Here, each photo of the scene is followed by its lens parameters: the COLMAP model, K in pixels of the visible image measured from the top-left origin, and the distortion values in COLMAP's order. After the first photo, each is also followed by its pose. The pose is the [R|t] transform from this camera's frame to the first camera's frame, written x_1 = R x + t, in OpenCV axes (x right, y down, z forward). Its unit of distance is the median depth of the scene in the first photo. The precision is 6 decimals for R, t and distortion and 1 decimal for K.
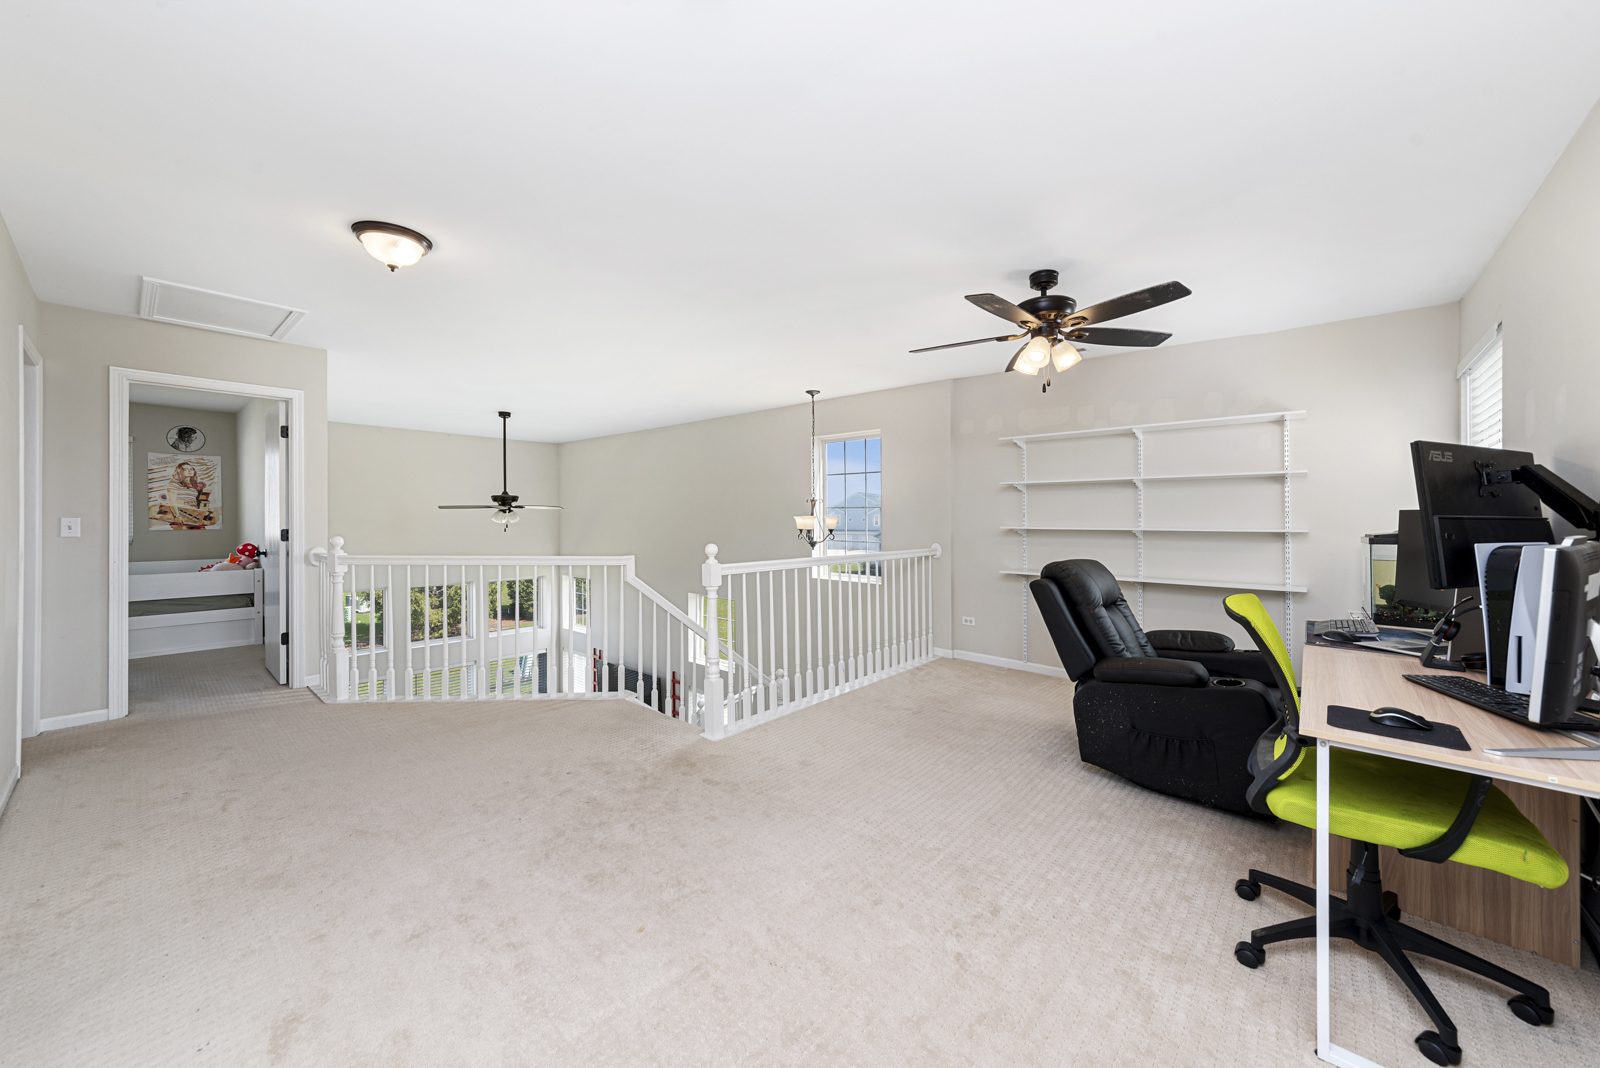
lens RADIAL K [[580.9, 0, 799.6], [0, 580.9, 514.7], [0, 0, 1]] dist [0.000591, 0.000063]
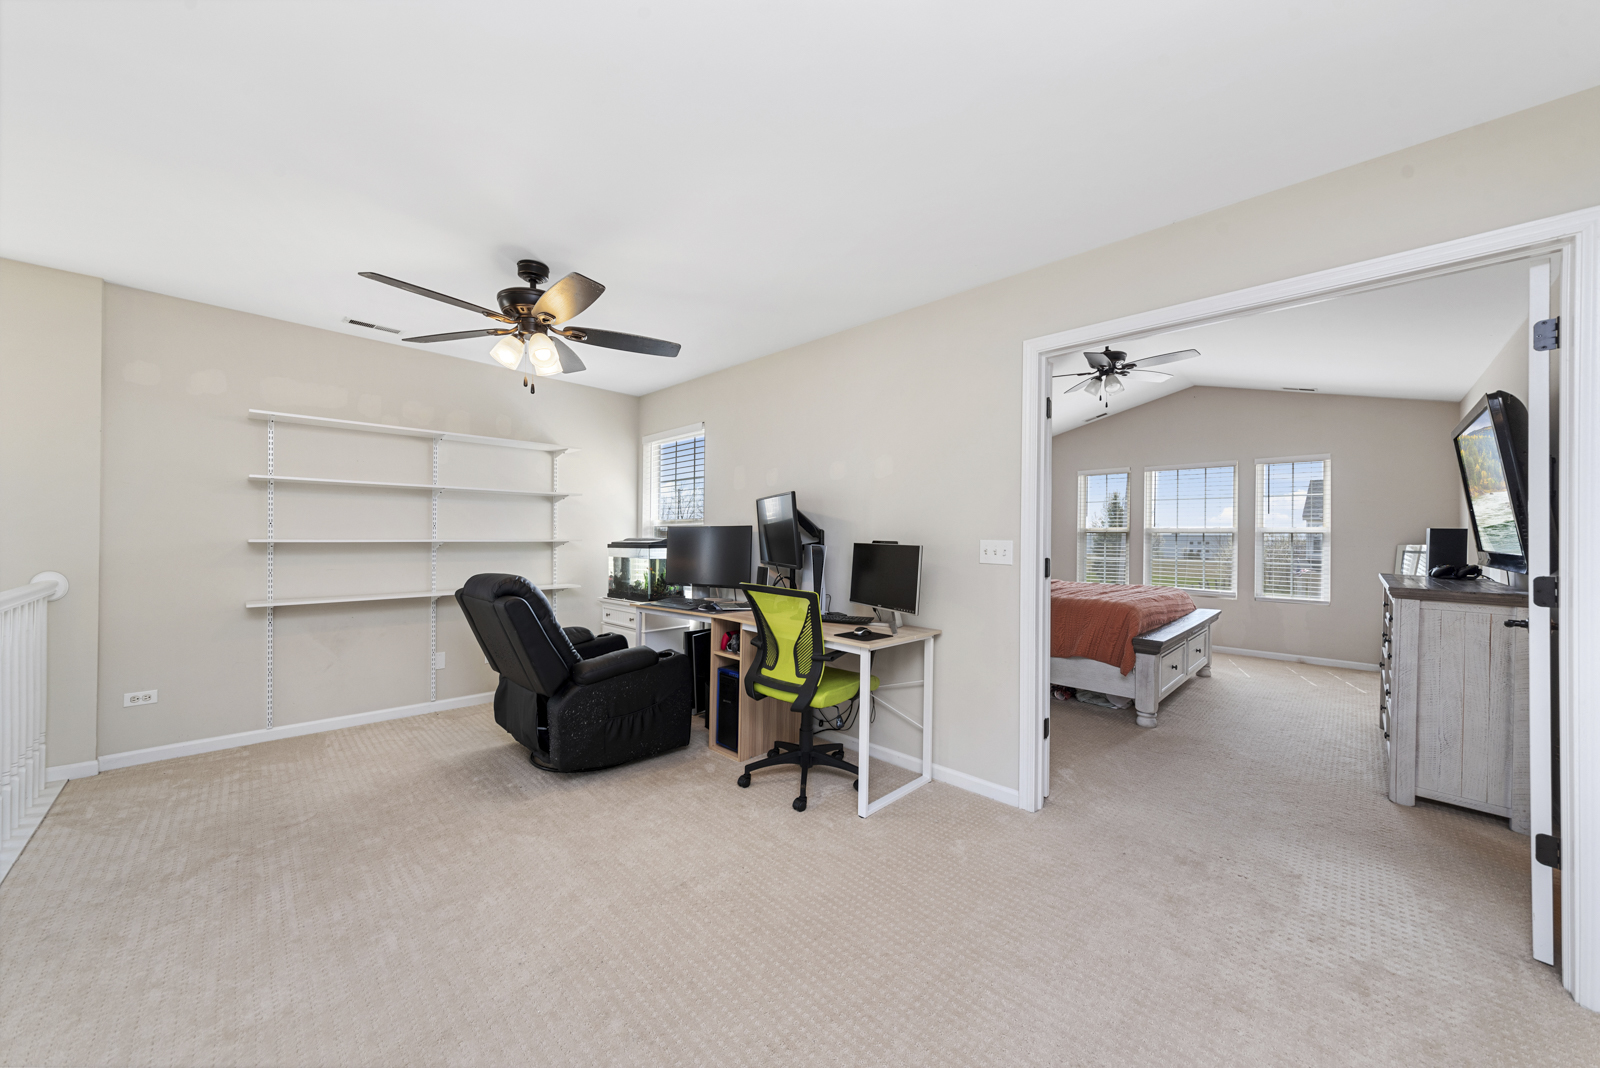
lens RADIAL K [[567.9, 0, 801.5], [0, 567.9, 532.3], [0, 0, 1]] dist [0.002180, 0.000311]
pose [[0.055701, 0.002193, 0.998445, -0.351670], [-0.017243, 0.999851, -0.001234, 0.002430], [-0.998299, -0.017148, 0.055730, 0.400269]]
